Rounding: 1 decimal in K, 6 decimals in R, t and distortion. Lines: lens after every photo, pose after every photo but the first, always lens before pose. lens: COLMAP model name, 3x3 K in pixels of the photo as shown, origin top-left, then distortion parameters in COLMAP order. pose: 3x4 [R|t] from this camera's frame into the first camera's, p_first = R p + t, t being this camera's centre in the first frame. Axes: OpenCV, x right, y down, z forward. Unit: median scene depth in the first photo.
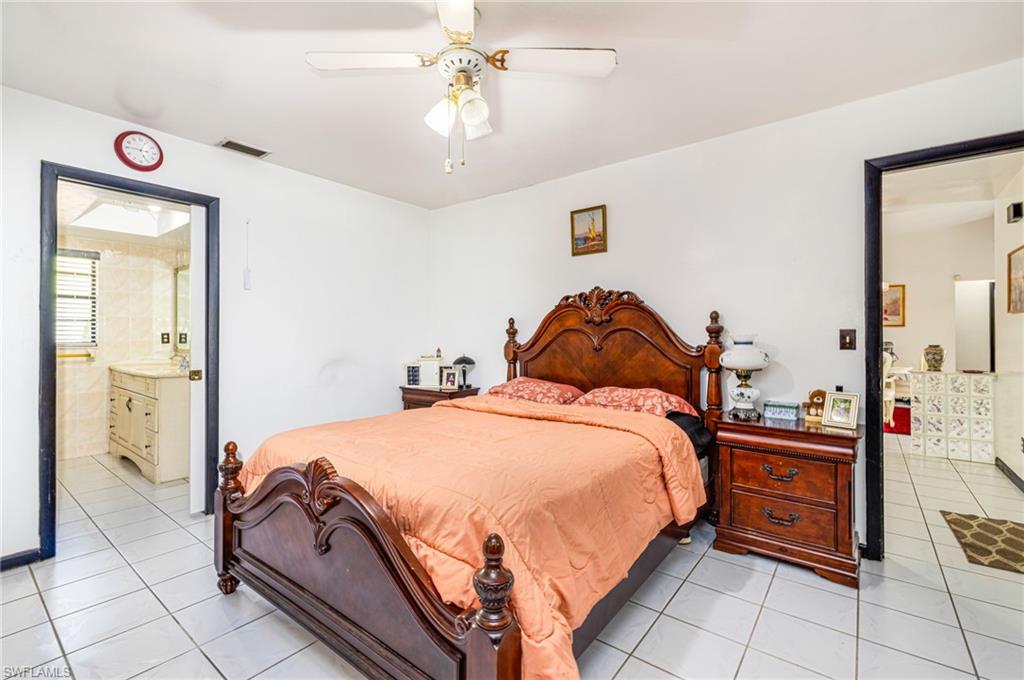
lens RADIAL K [[457.0, 0, 514.2], [0, 457.0, 330.2], [0, 0, 1]] dist [-0.001805, 0.000745]
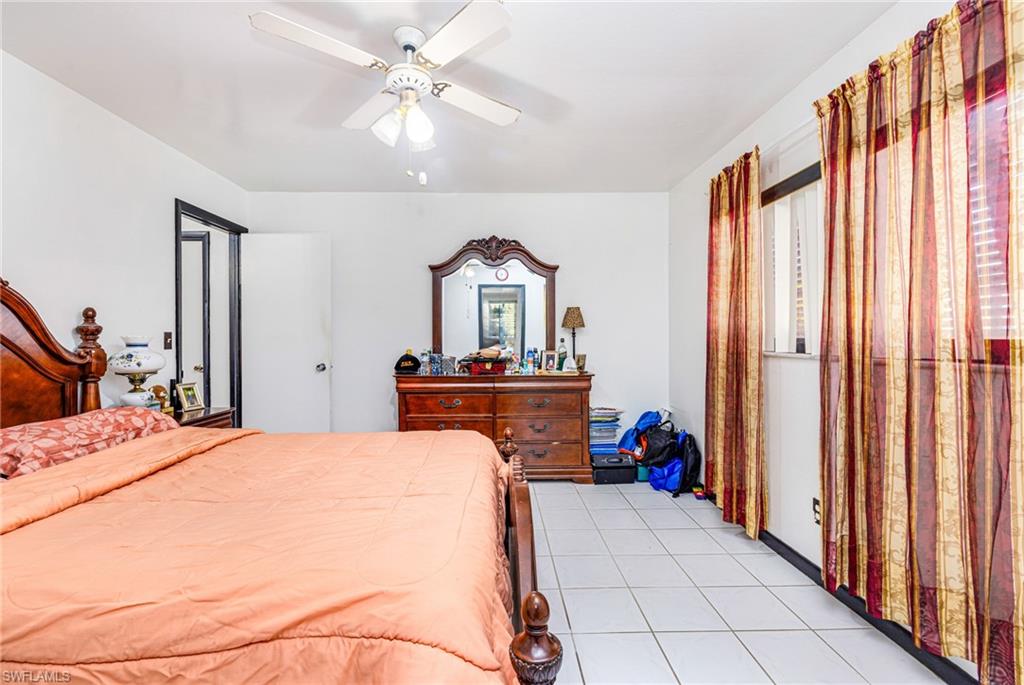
lens RADIAL K [[457.0, 0, 512.1], [0, 457.0, 340.3], [0, 0, 1]] dist [-0.001805, 0.000745]
pose [[-0.641775, -0.005157, 0.766876, -0.703443], [-0.005718, 0.999982, 0.001939, 0.010452], [-0.766872, -0.003141, -0.641793, 0.976909]]
